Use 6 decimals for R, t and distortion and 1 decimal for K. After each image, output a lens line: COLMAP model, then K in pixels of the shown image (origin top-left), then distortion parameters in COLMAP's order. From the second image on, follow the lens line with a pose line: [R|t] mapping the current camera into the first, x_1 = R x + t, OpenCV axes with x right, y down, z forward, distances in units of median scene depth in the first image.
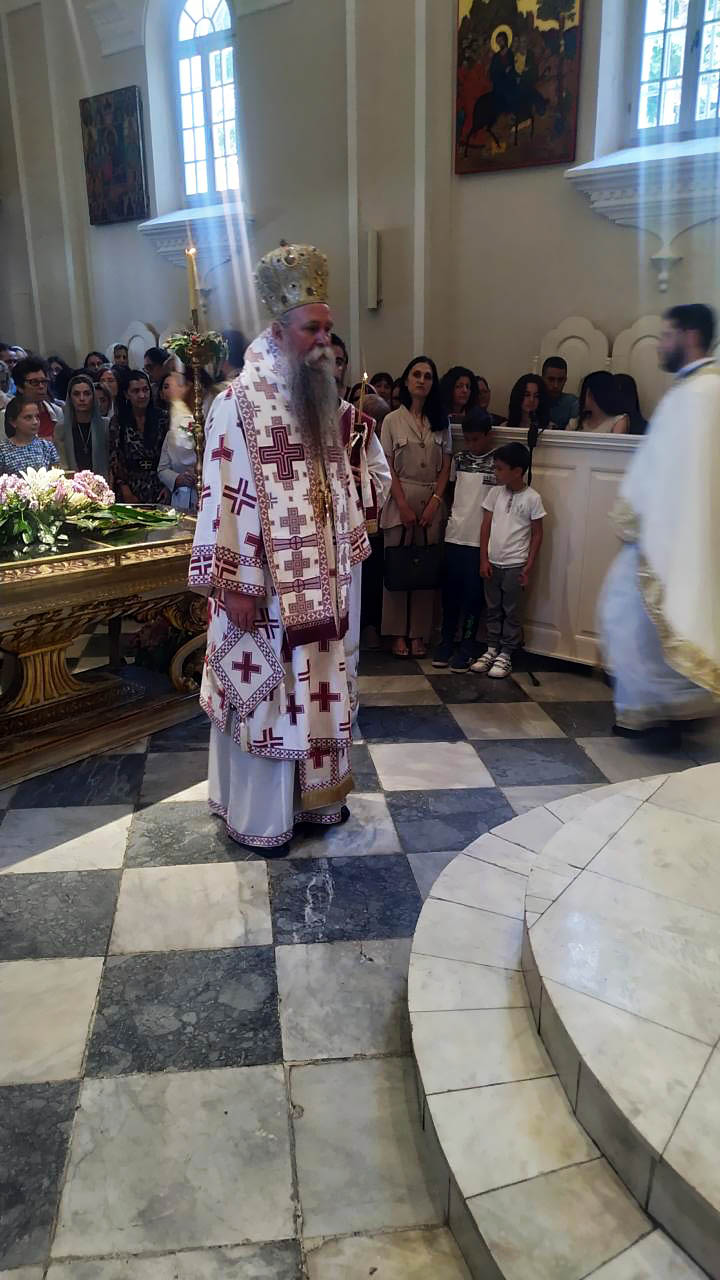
lens RADIAL K [[910.7, 0, 356.5], [0, 910.7, 639.8], [0, 0, 1]] dist [-0.007635, -0.000110]
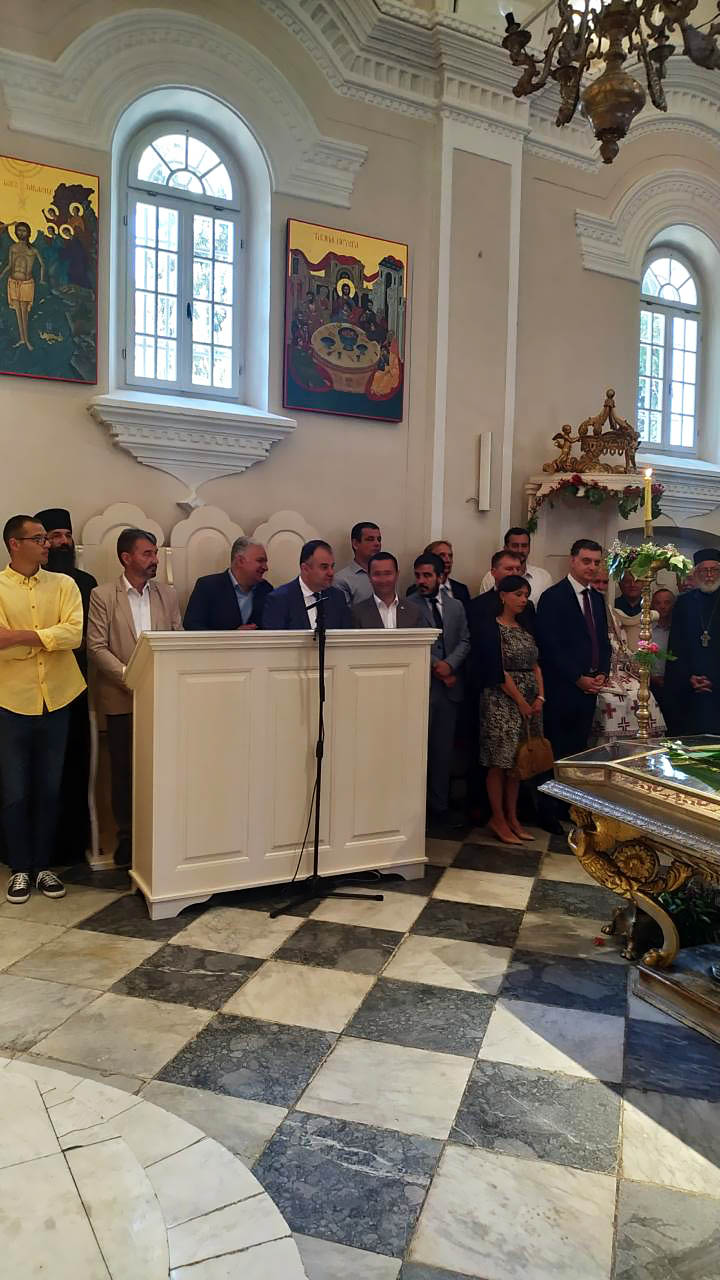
lens RADIAL K [[910.7, 0, 358.1], [0, 910.7, 637.1], [0, 0, 1]] dist [-0.007635, -0.000110]
pose [[-0.418201, 0.033946, -0.907720, 0.826468], [-0.294333, 0.940322, 0.170768, -0.381251], [0.859346, 0.338587, -0.383252, 1.326935]]
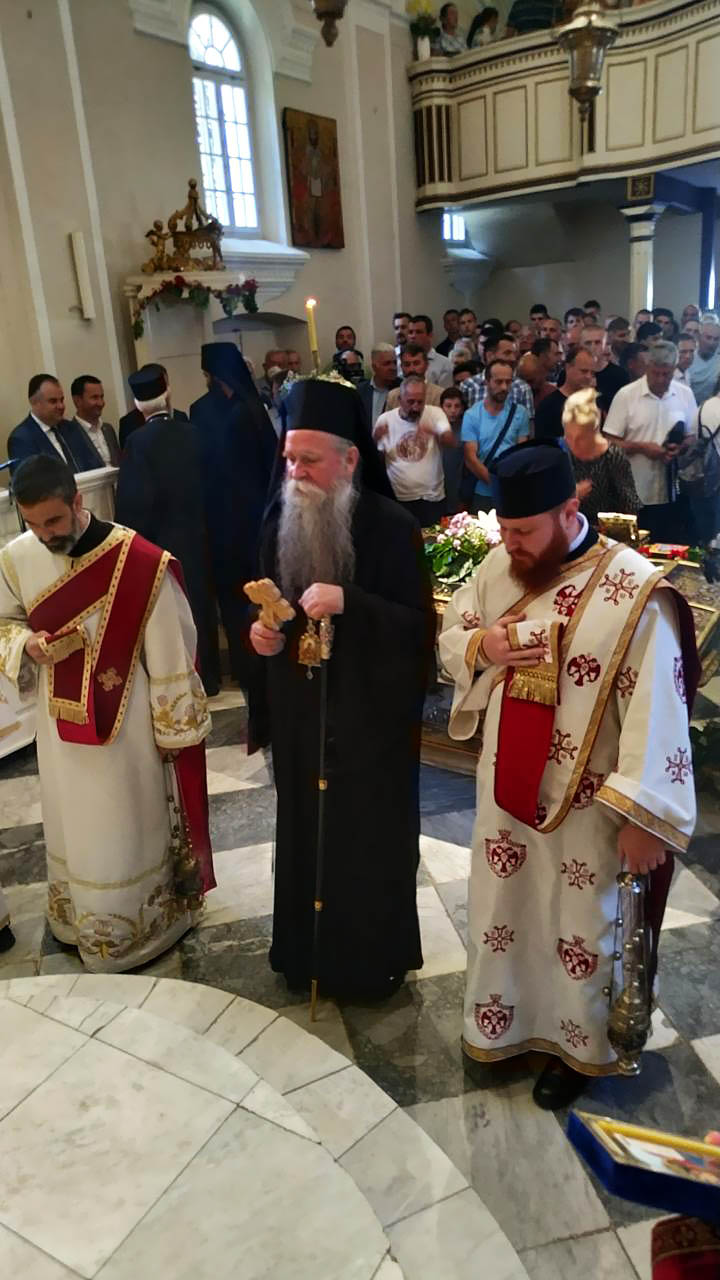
lens RADIAL K [[910.7, 0, 354.2], [0, 910.7, 638.5], [0, 0, 1]] dist [-0.007635, -0.000110]
pose [[0.092019, 0.314676, -0.944728, 0.991957], [-0.234843, 0.928849, 0.286512, -0.450691], [0.967668, 0.195498, 0.159371, 1.008544]]
